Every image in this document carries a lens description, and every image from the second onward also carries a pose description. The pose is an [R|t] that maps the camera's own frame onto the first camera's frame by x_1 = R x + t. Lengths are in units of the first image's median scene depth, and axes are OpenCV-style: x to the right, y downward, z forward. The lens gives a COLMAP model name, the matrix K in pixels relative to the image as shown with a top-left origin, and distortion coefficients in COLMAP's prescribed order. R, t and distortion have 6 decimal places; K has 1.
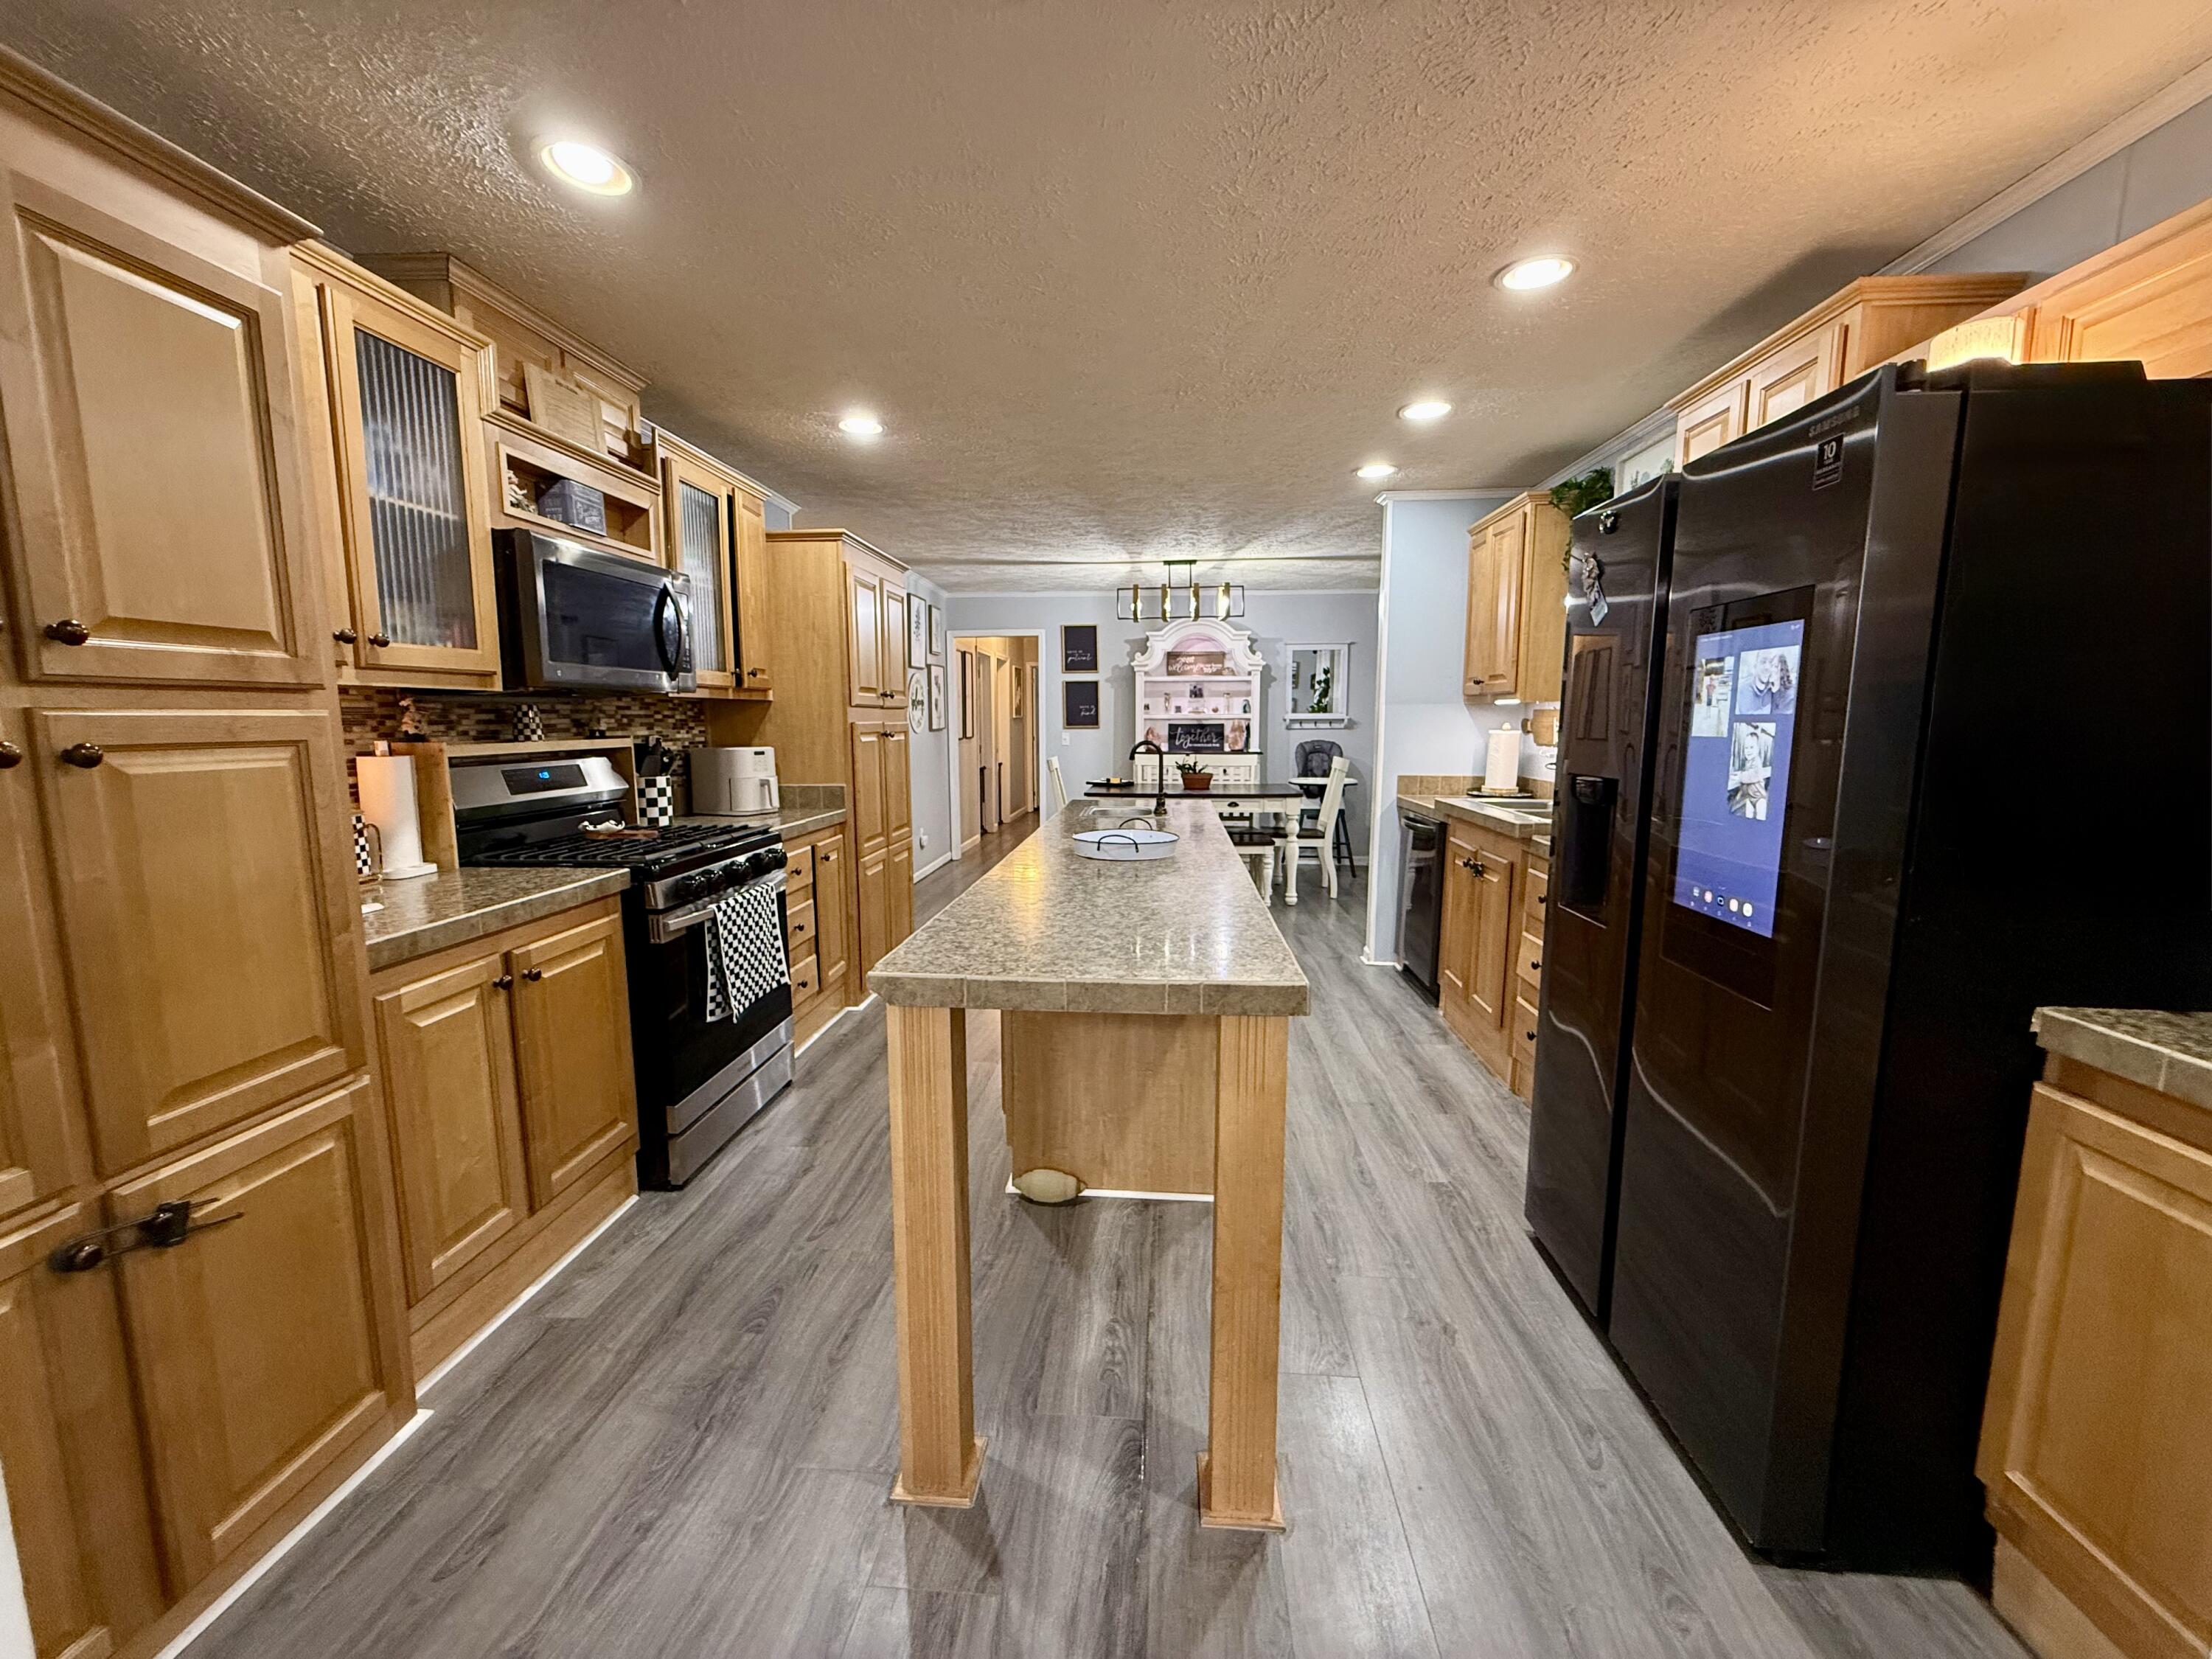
lens RADIAL K [[885.2, 0, 1106.0], [0, 885.2, 829.5], [0, 0, 1]] dist [0.001221, -0.000077]
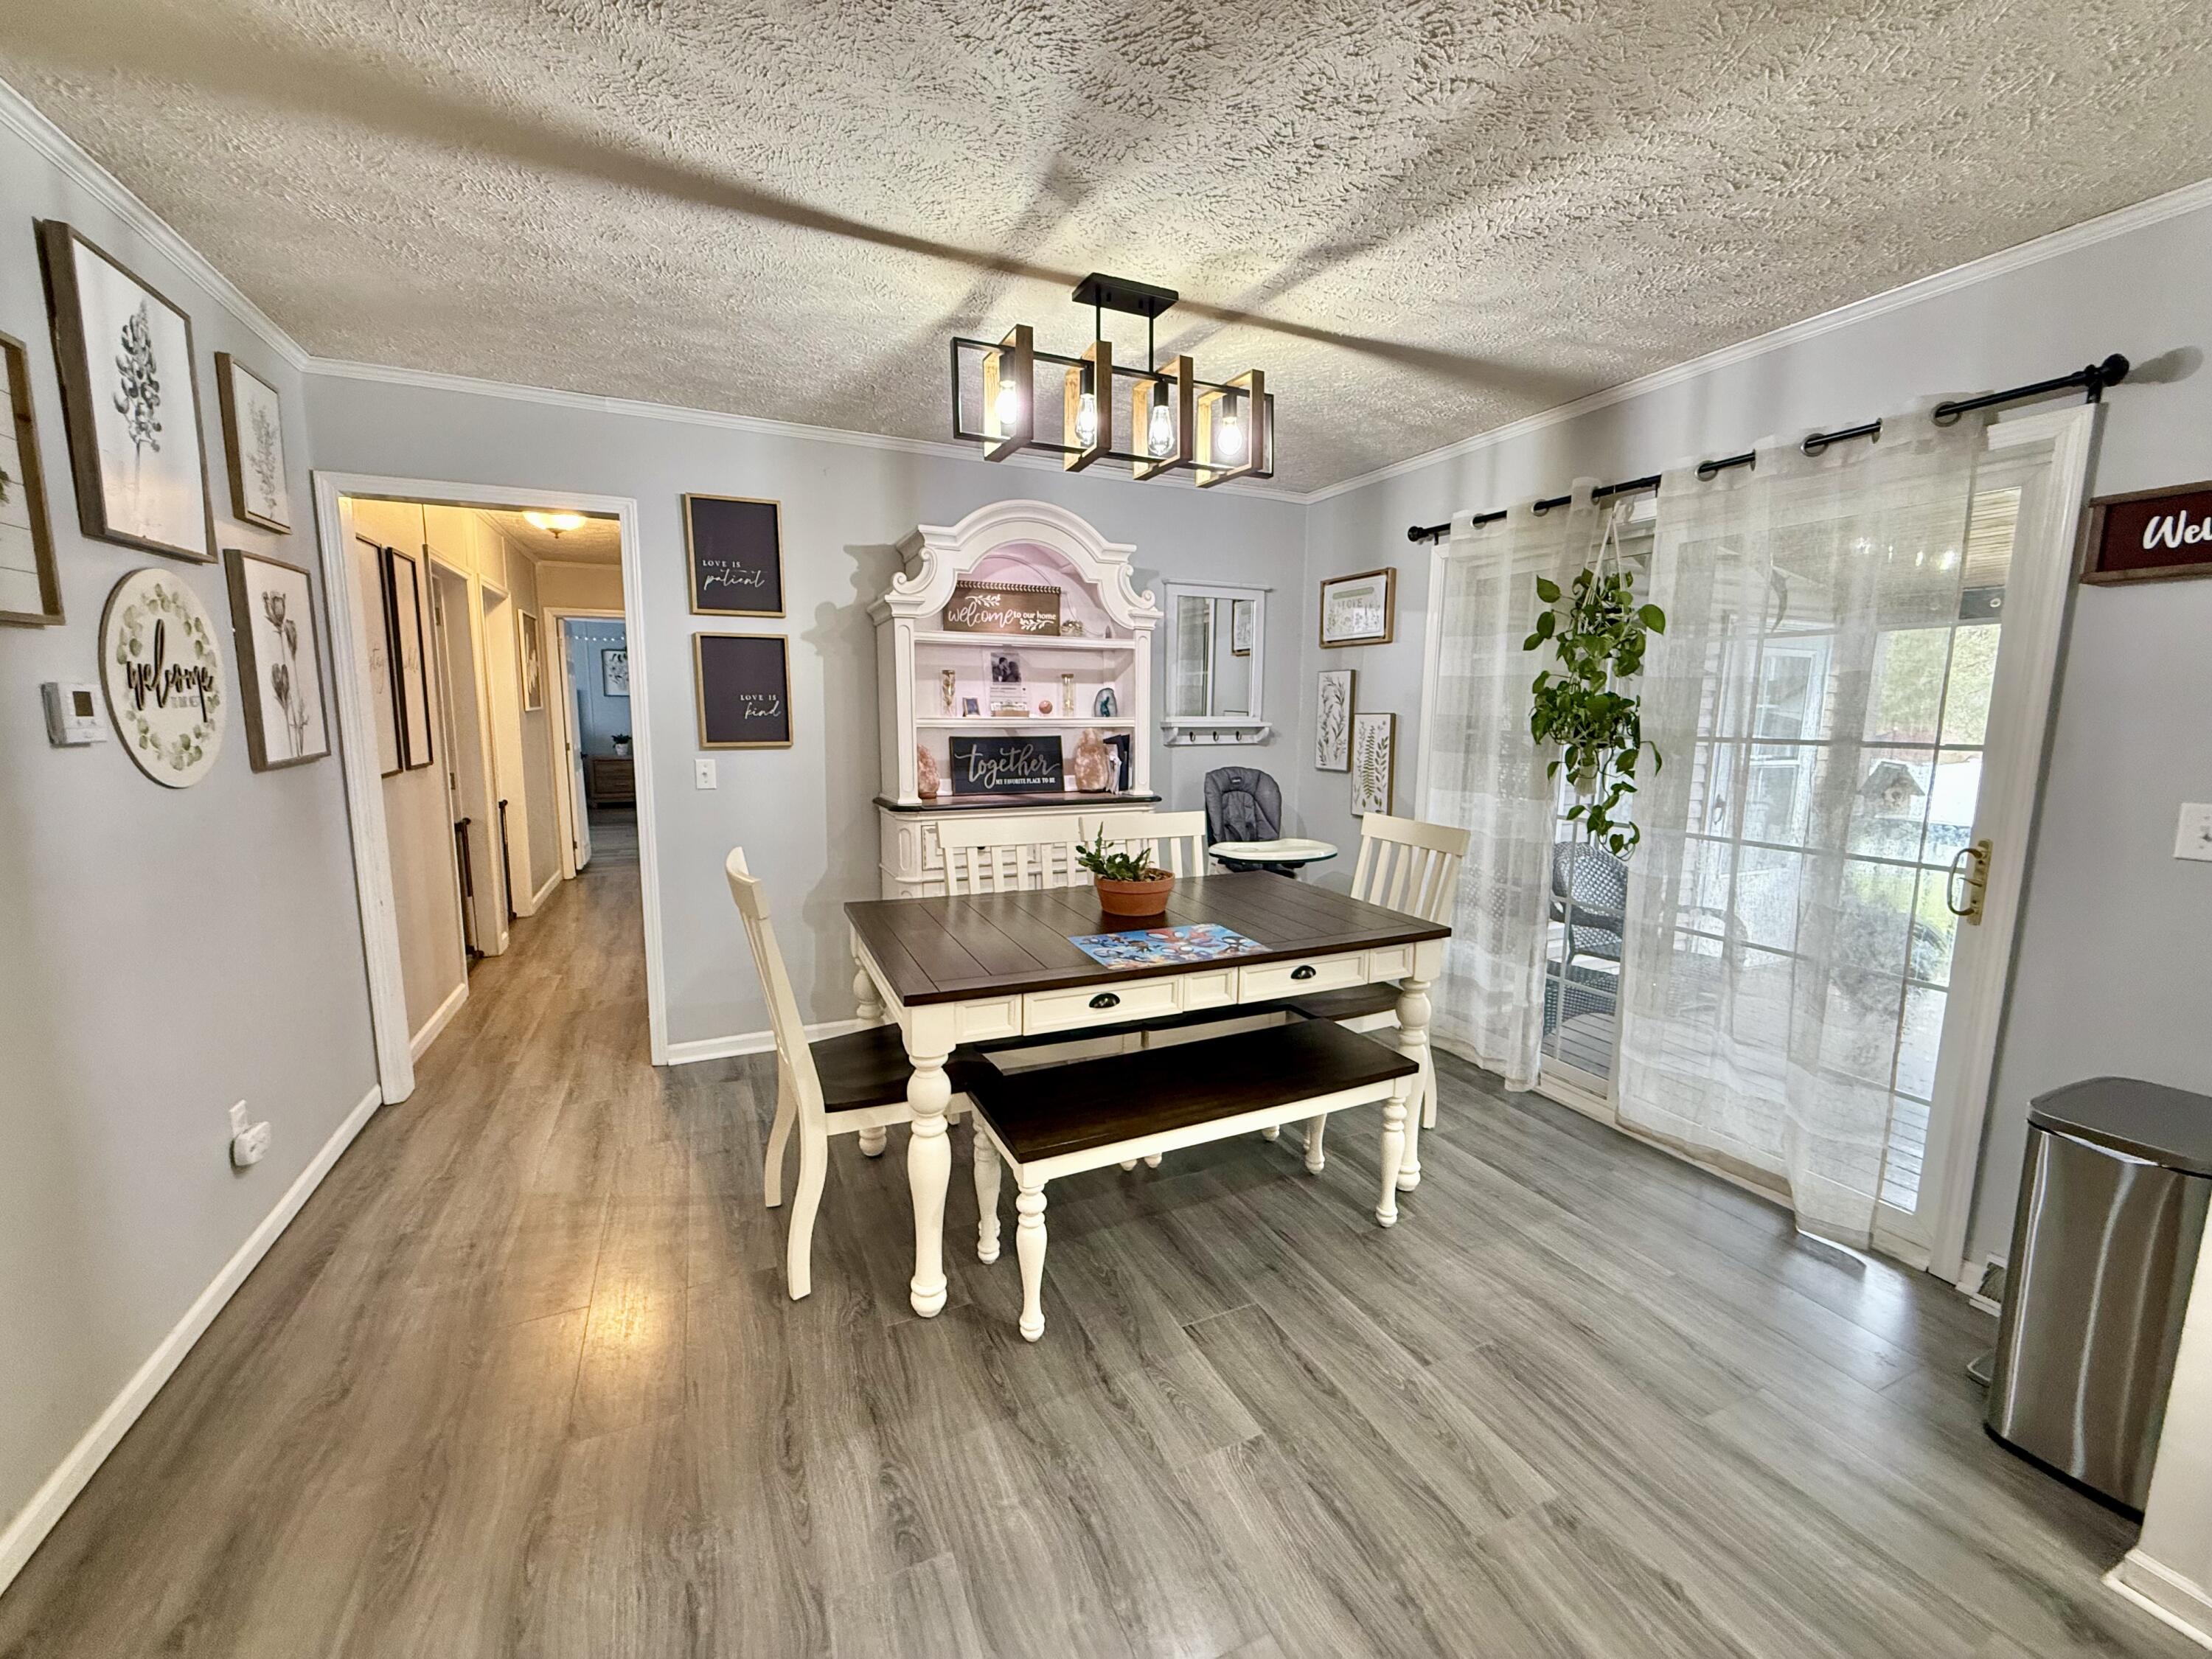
lens RADIAL K [[880.1, 0, 1102.6], [0, 880.1, 832.7], [0, 0, 1]] dist [0.001305, 0.000116]
pose [[0.879042, -0.058071, 0.473194, -0.257850], [0.047908, 0.998289, 0.033515, -0.259015], [-0.474331, -0.006791, 0.880320, 1.776650]]
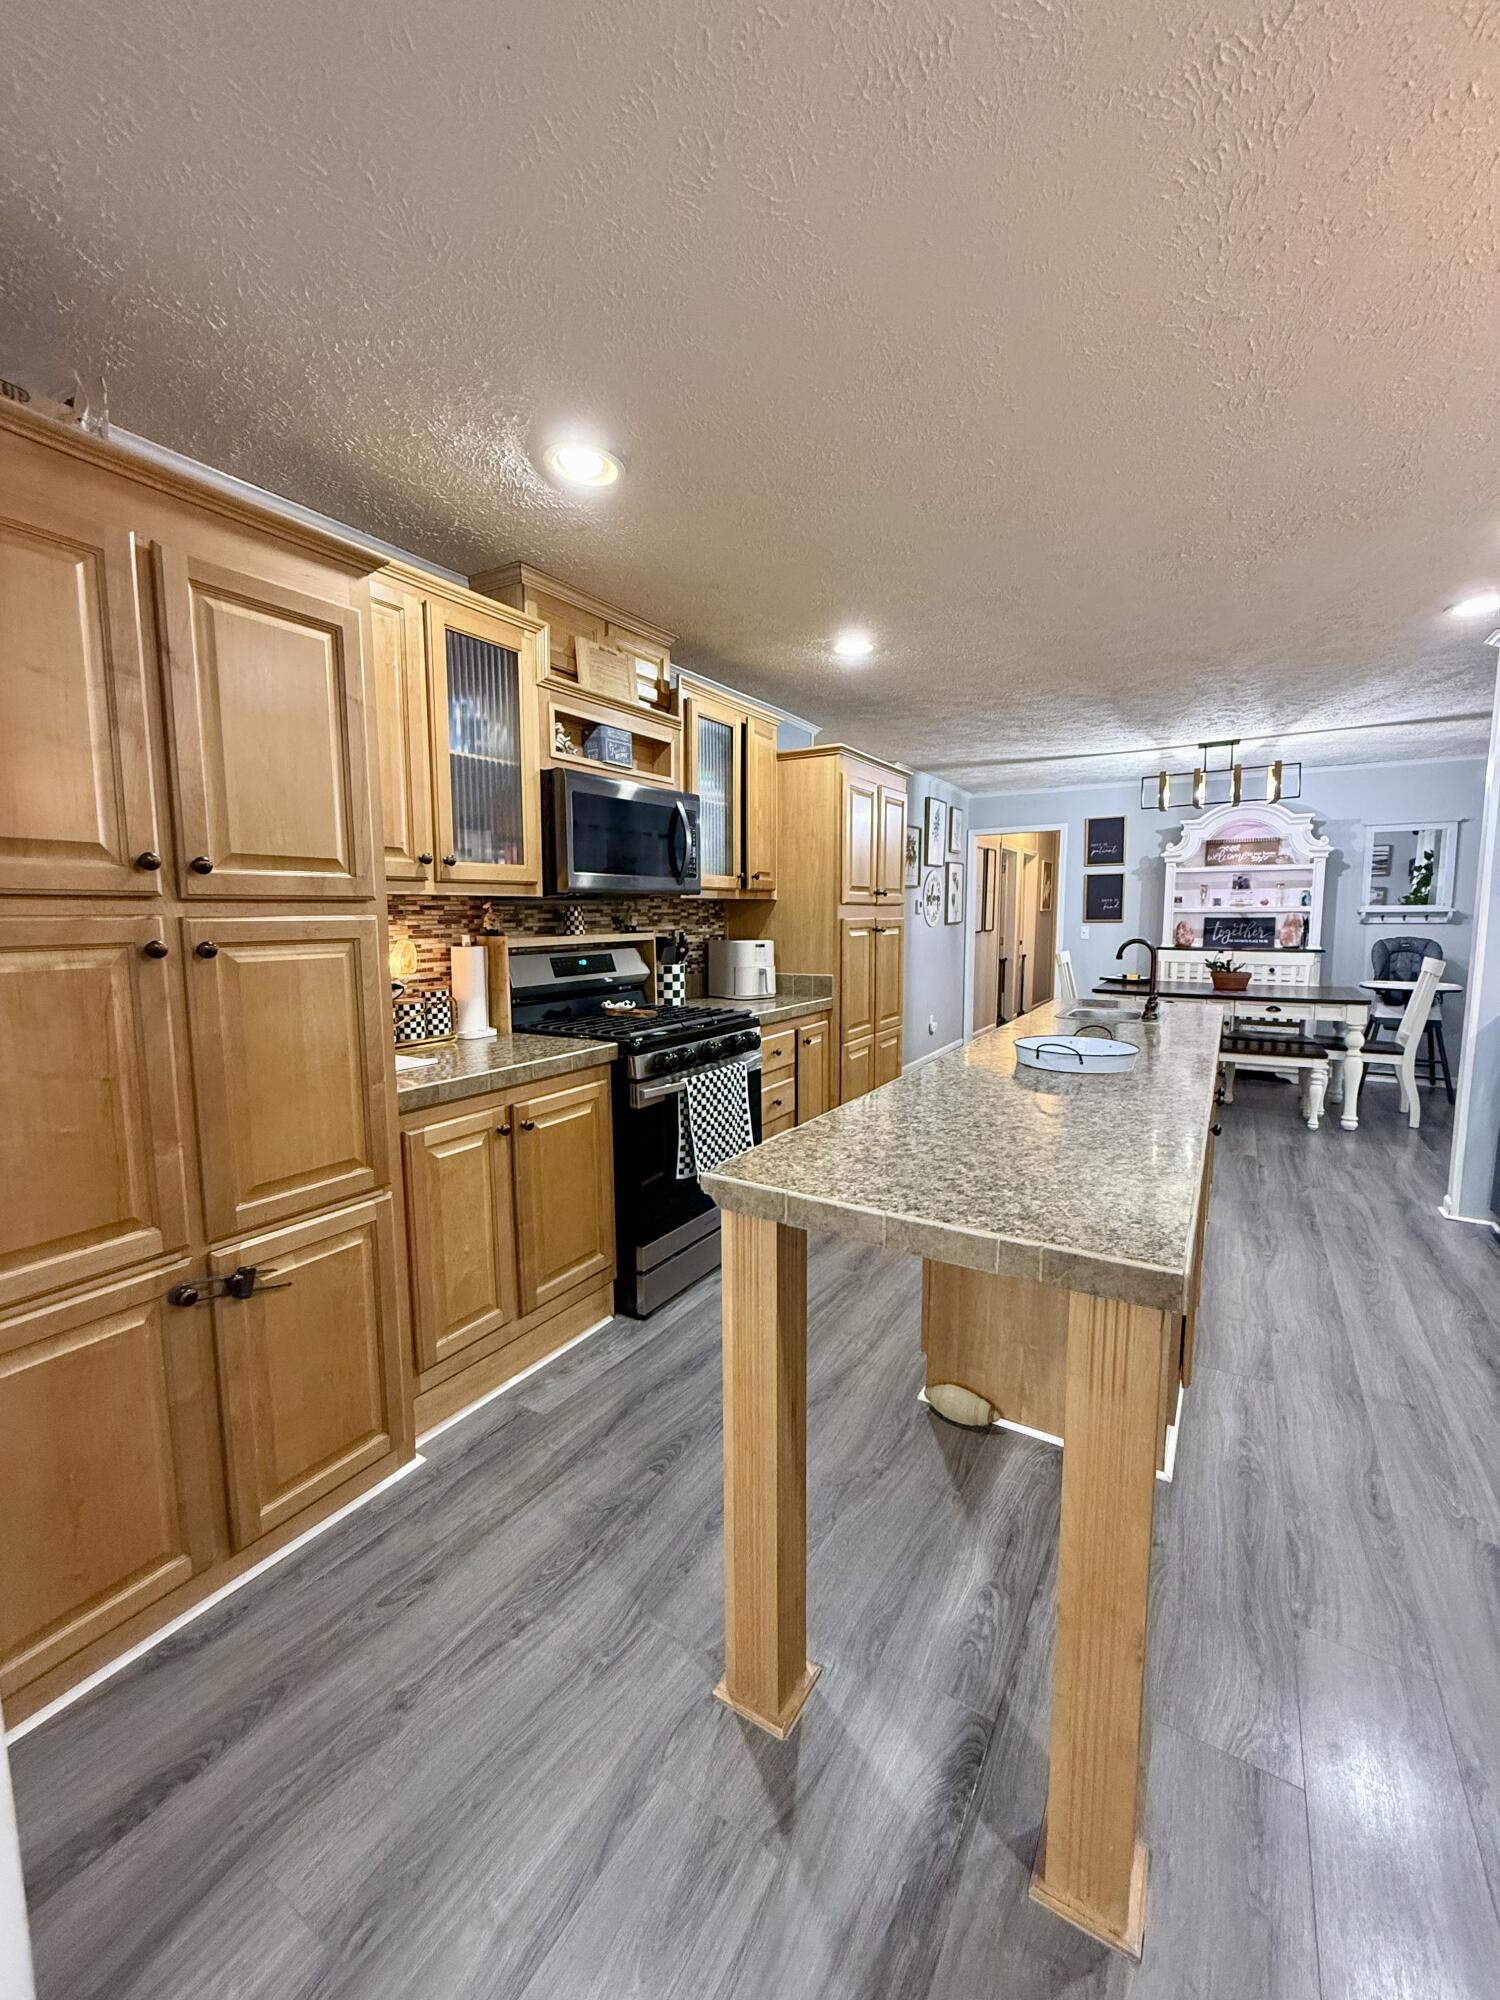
lens RADIAL K [[800.4, 0, 747.3], [0, 800.4, 996.3], [0, 0, 1]] dist [0.001221, -0.000077]
pose [[0.888225, 0.045240, -0.457175, 0.103229], [-0.053536, 0.998552, -0.005202, -0.021422], [0.456278, 0.029096, 0.889361, 0.108180]]
